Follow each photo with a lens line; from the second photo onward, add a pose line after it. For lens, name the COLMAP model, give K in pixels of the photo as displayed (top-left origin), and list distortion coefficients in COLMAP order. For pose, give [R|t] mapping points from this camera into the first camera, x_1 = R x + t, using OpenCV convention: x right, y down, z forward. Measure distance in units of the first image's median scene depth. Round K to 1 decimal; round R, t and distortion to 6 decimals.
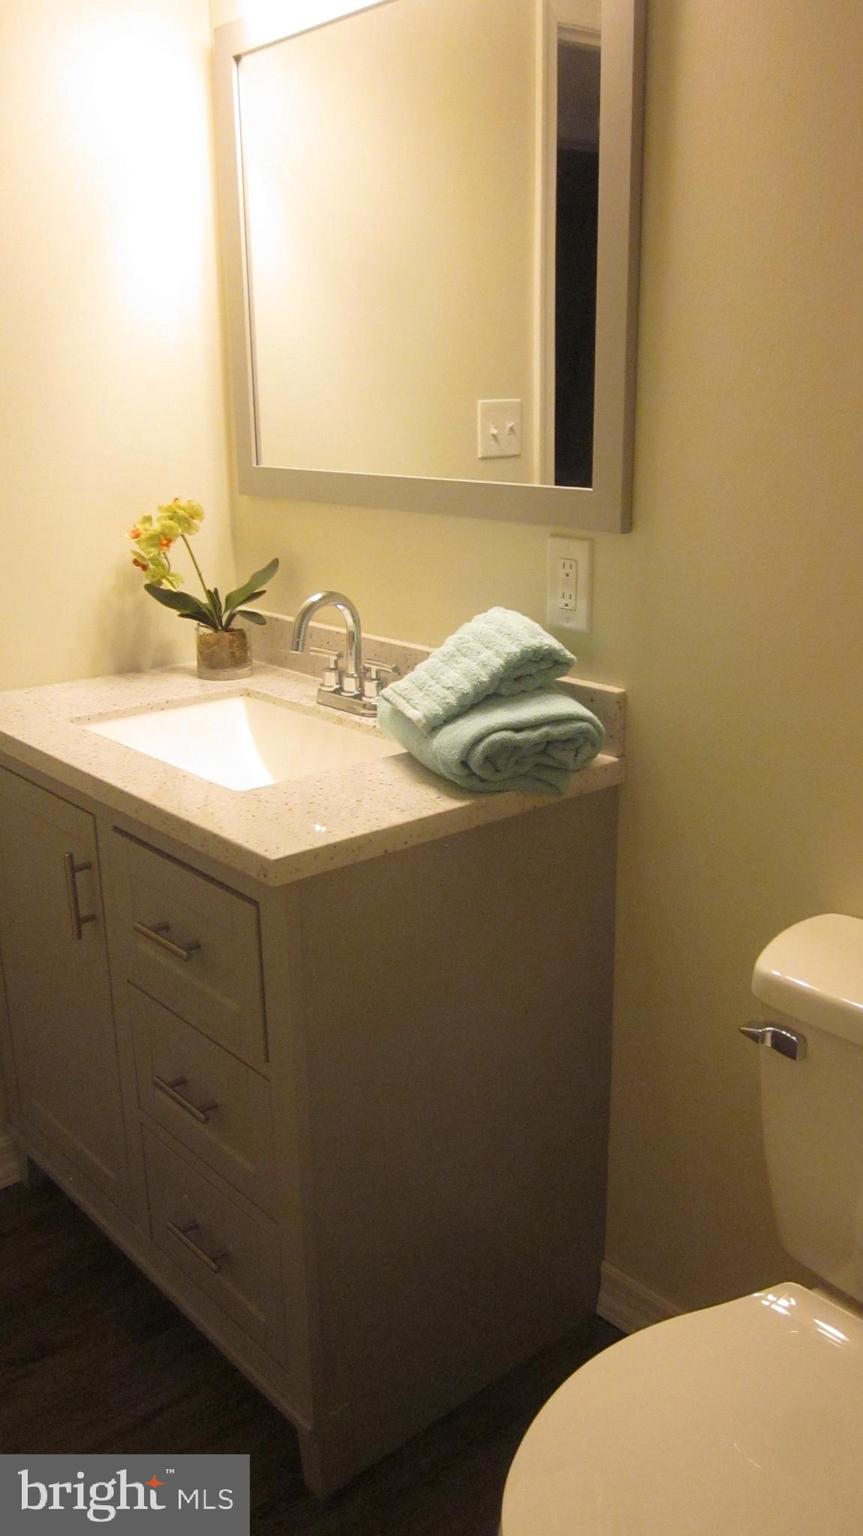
lens RADIAL K [[1254.1, 0, 438.0], [0, 1254.1, 770.8], [0, 0, 1]] dist [-0.042324, -0.000886]
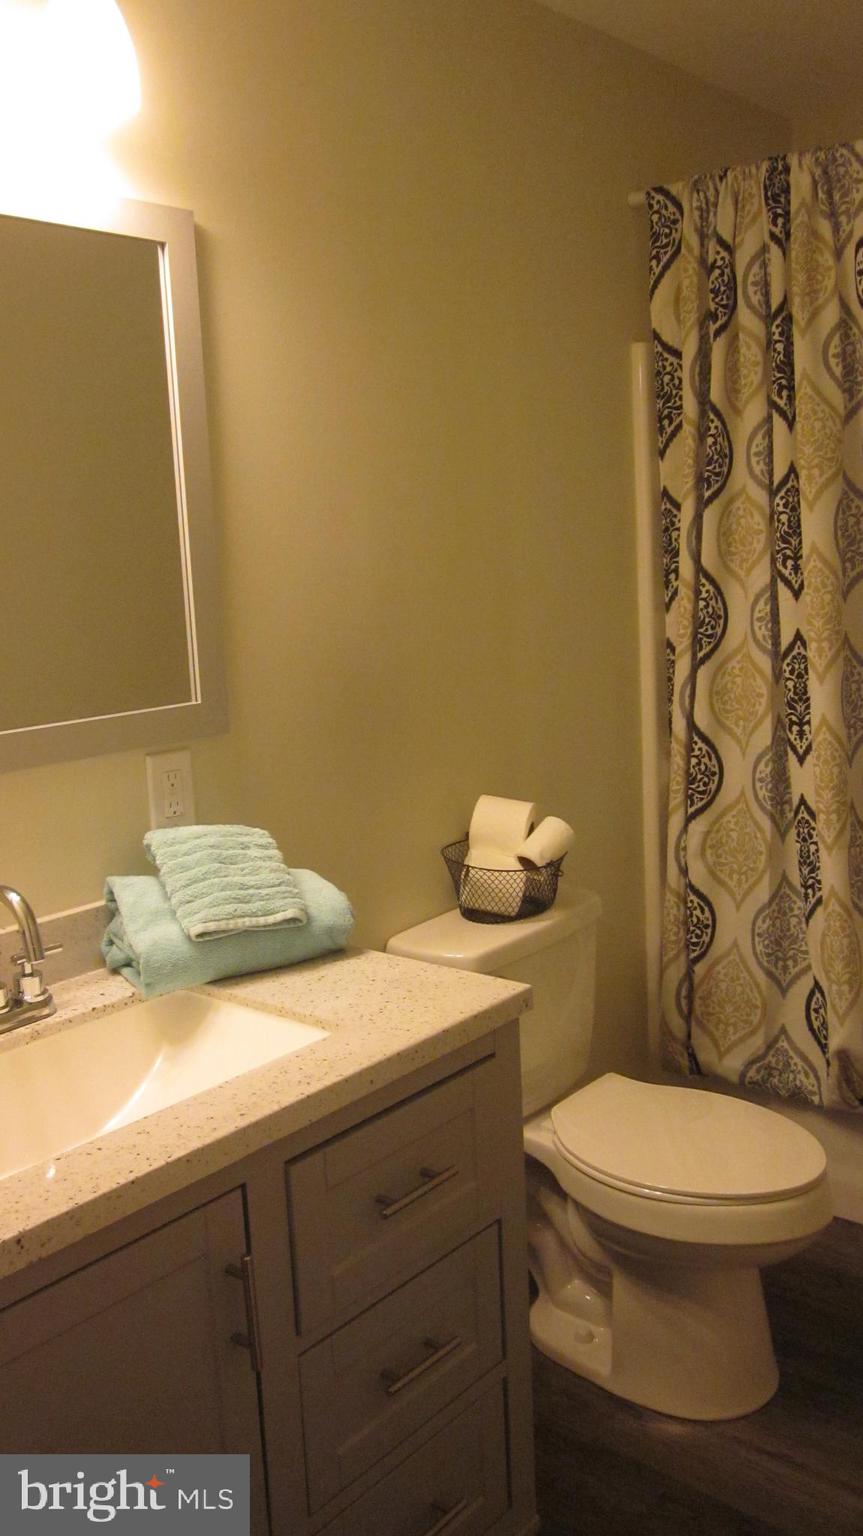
lens RADIAL K [[1254.1, 0, 438.0], [0, 1254.1, 770.8], [0, 0, 1]] dist [-0.042324, -0.000886]
pose [[-0.139103, -0.150677, 0.978748, -1.021419], [0.342582, 0.920008, 0.190323, -0.304884], [-0.929133, 0.361776, -0.076356, 0.890662]]
